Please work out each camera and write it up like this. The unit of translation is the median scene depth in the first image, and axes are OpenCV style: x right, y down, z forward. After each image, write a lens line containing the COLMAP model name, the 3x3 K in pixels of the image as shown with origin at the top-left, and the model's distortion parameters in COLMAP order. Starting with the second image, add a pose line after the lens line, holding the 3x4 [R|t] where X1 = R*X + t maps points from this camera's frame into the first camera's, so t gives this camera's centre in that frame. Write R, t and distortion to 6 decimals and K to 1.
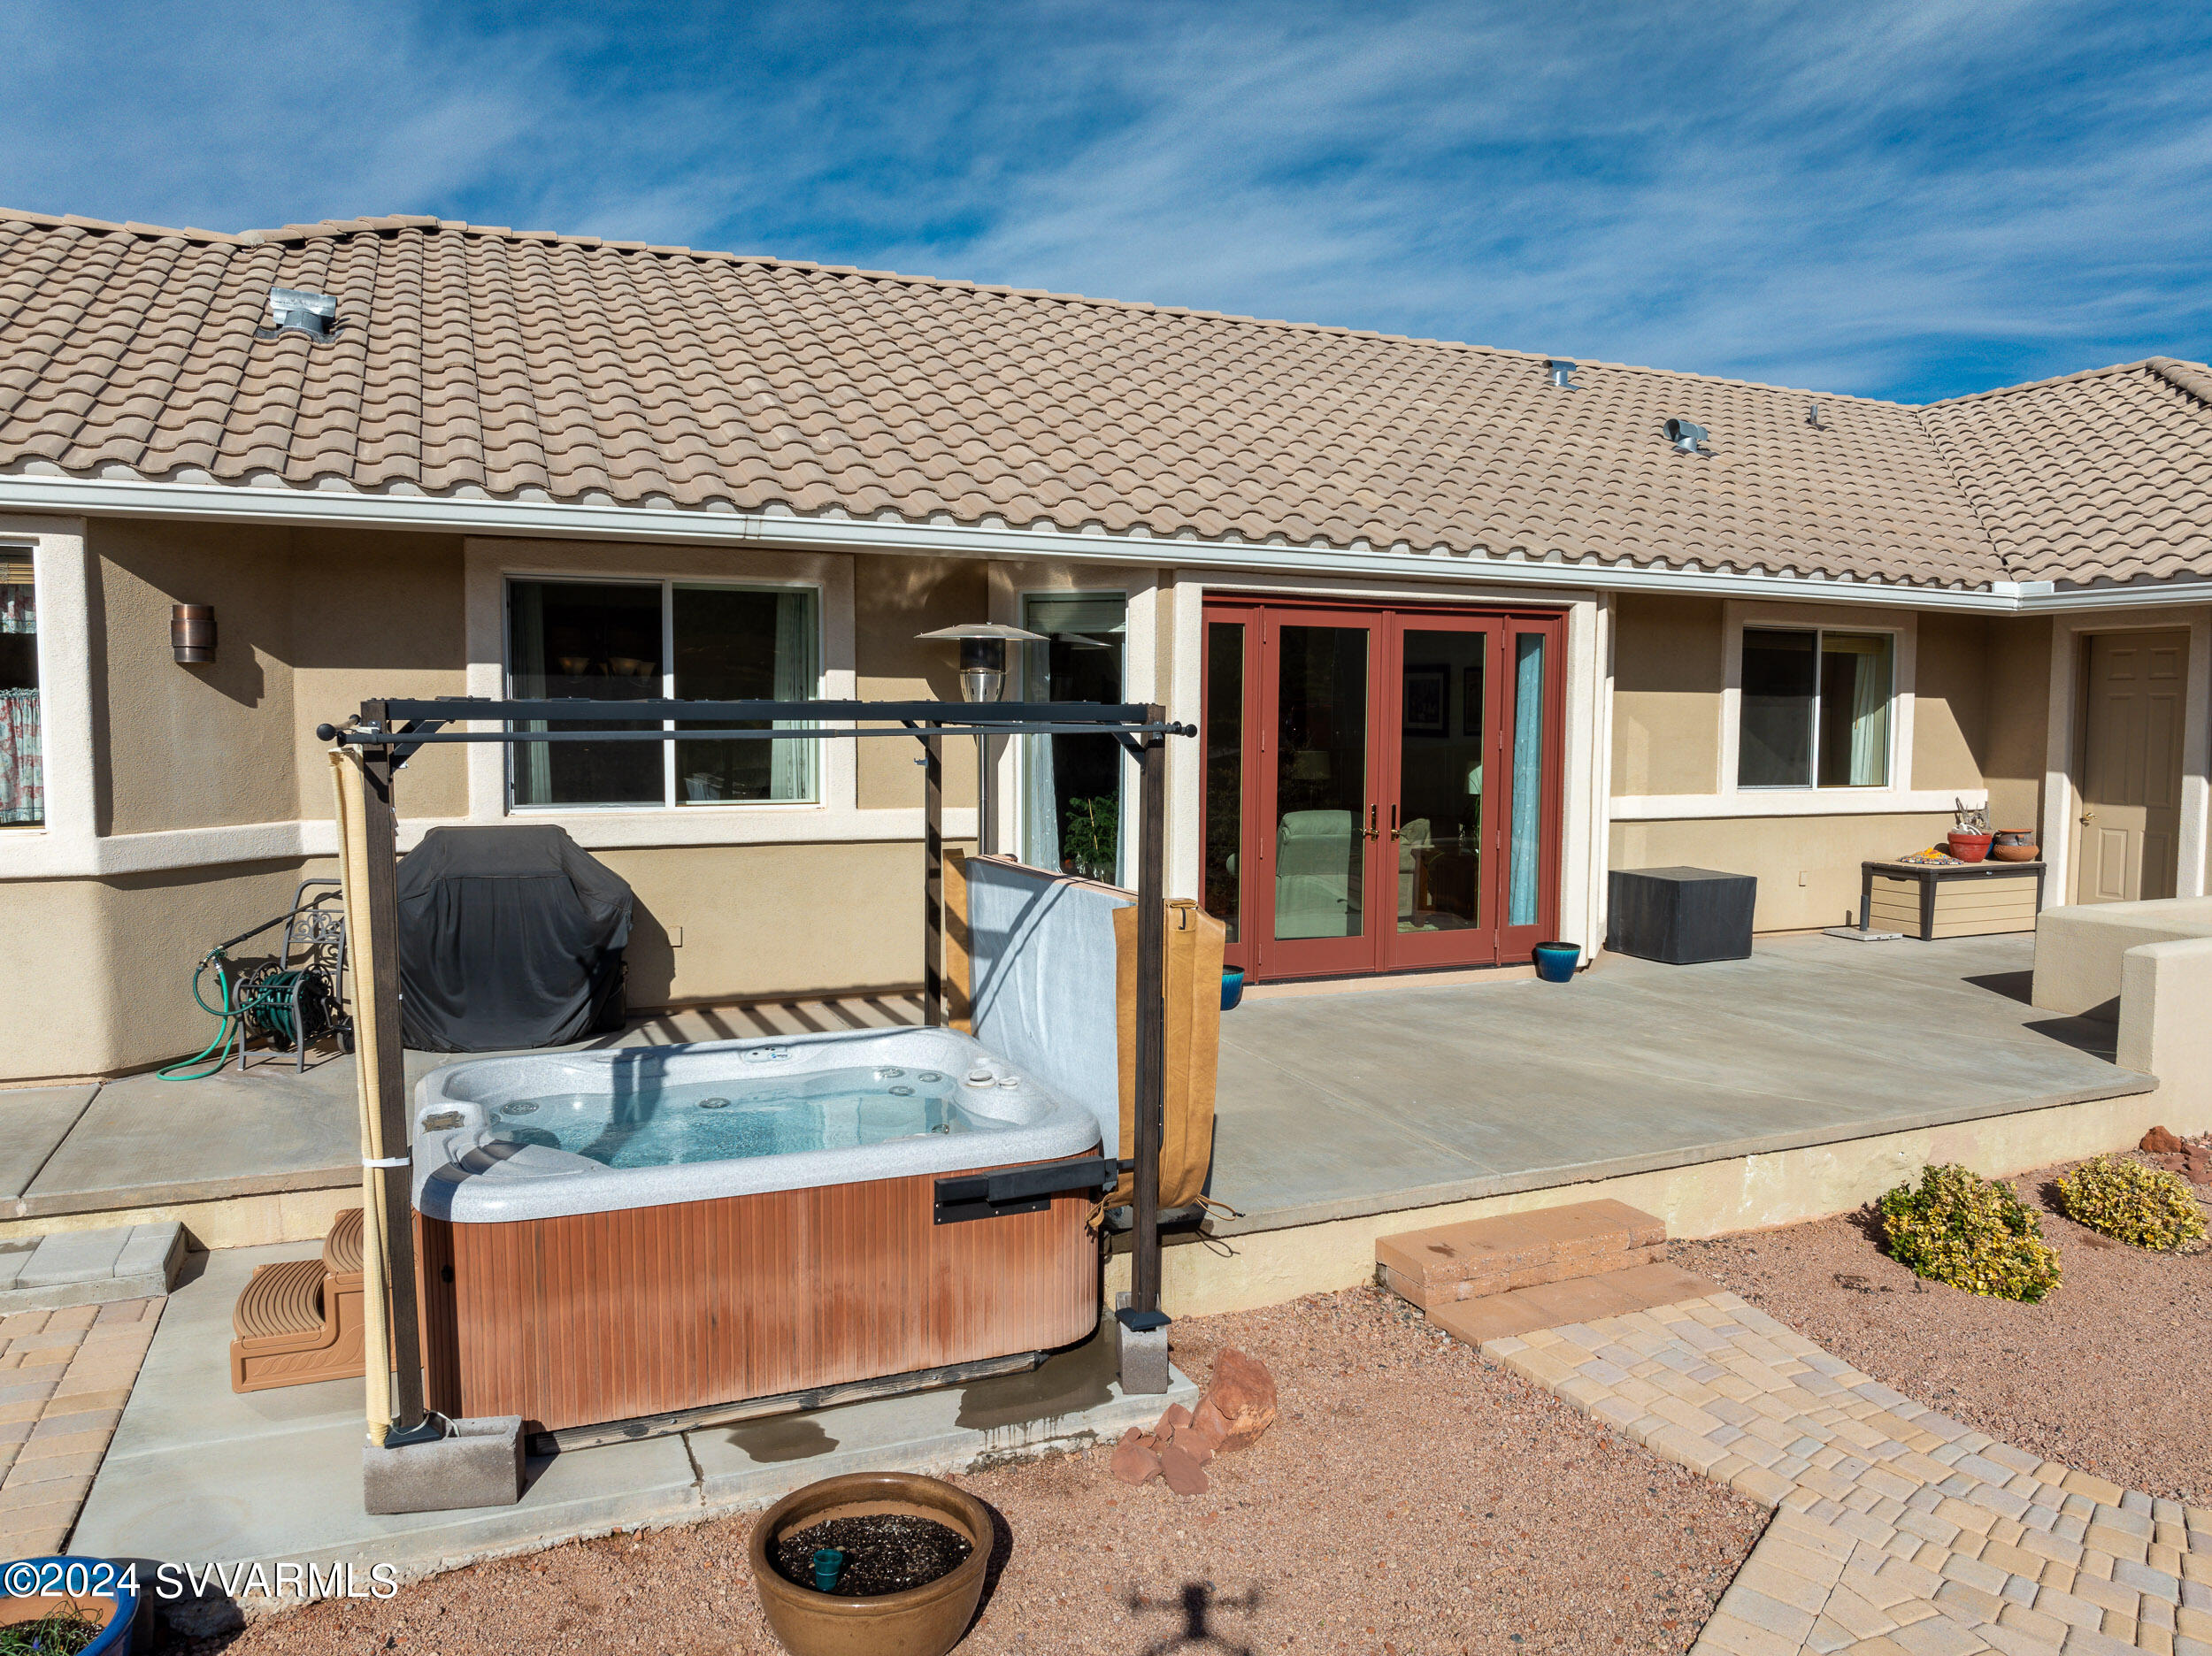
lens RADIAL K [[1553.4, 0, 1118.9], [0, 1553.4, 830.3], [0, 0, 1]] dist [-0.045181, 0.006983]
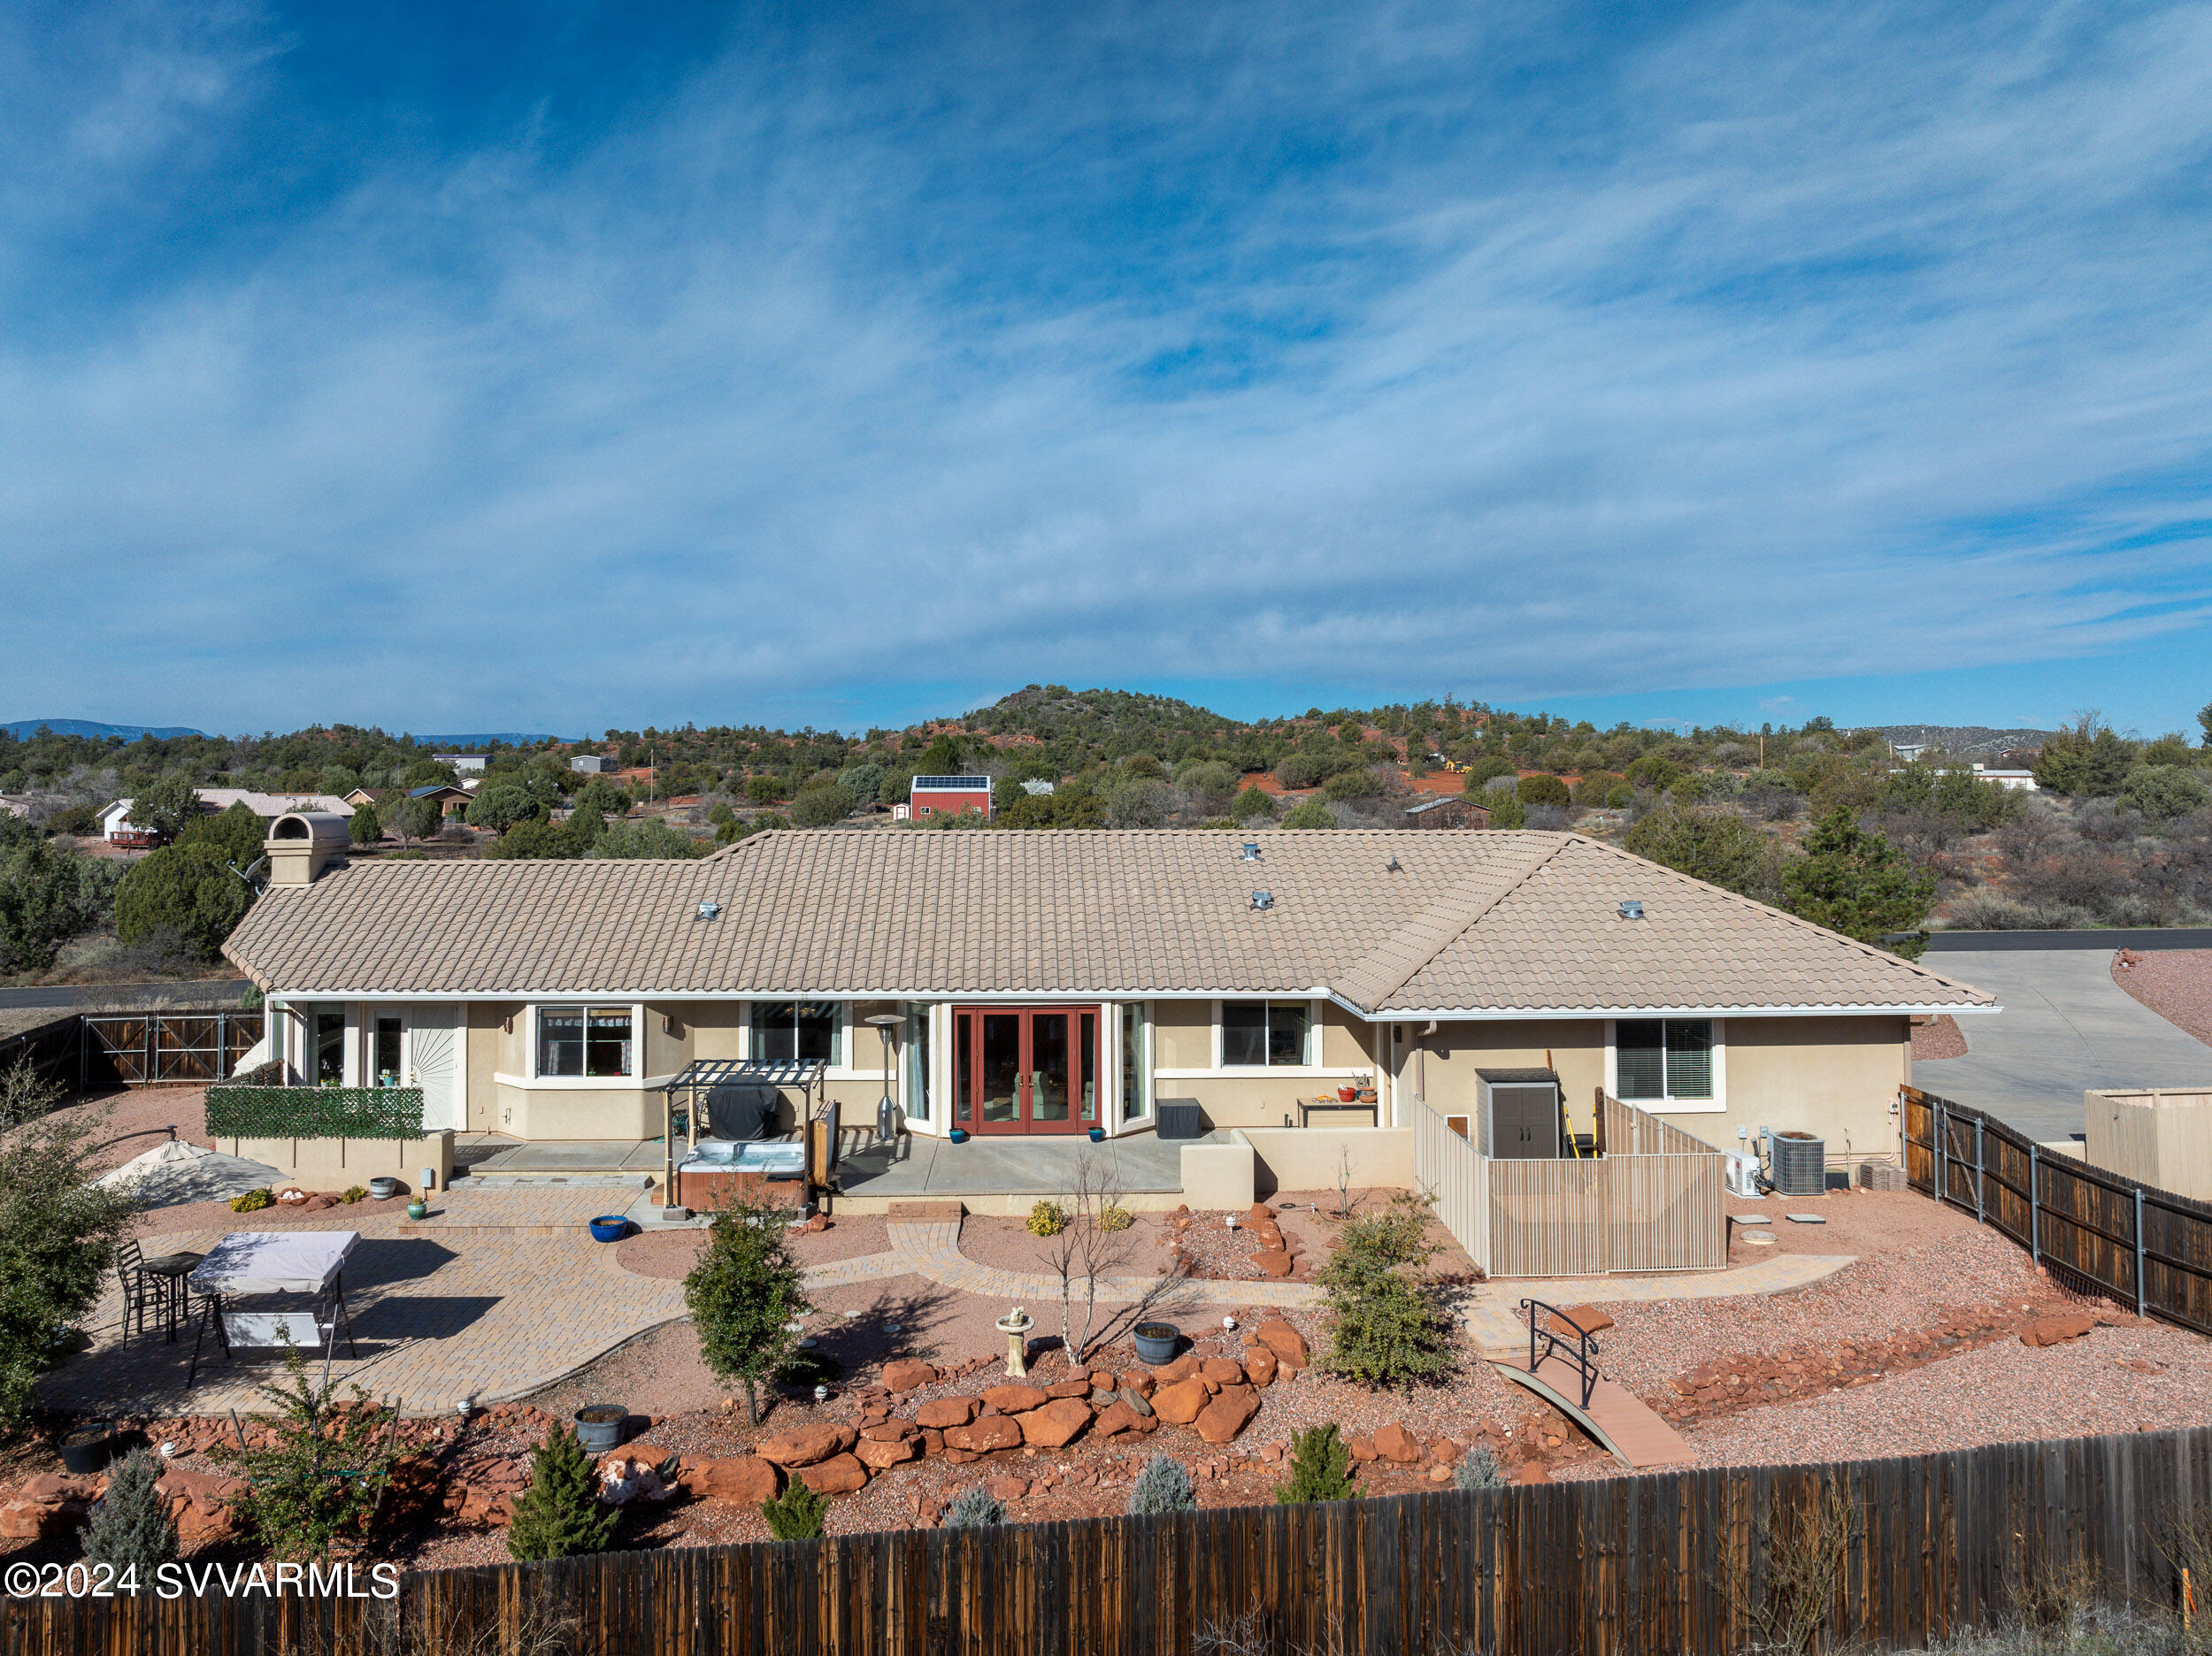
lens RADIAL K [[1596.9, 0, 1062.6], [0, 1596.9, 701.0], [0, 0, 1]] dist [-0.041356, 0.005780]
pose [[0.927360, -0.029157, -0.373032, 1.809469], [-0.021428, 0.991185, -0.130741, -0.427825], [0.373556, 0.129238, 0.918561, -2.380652]]
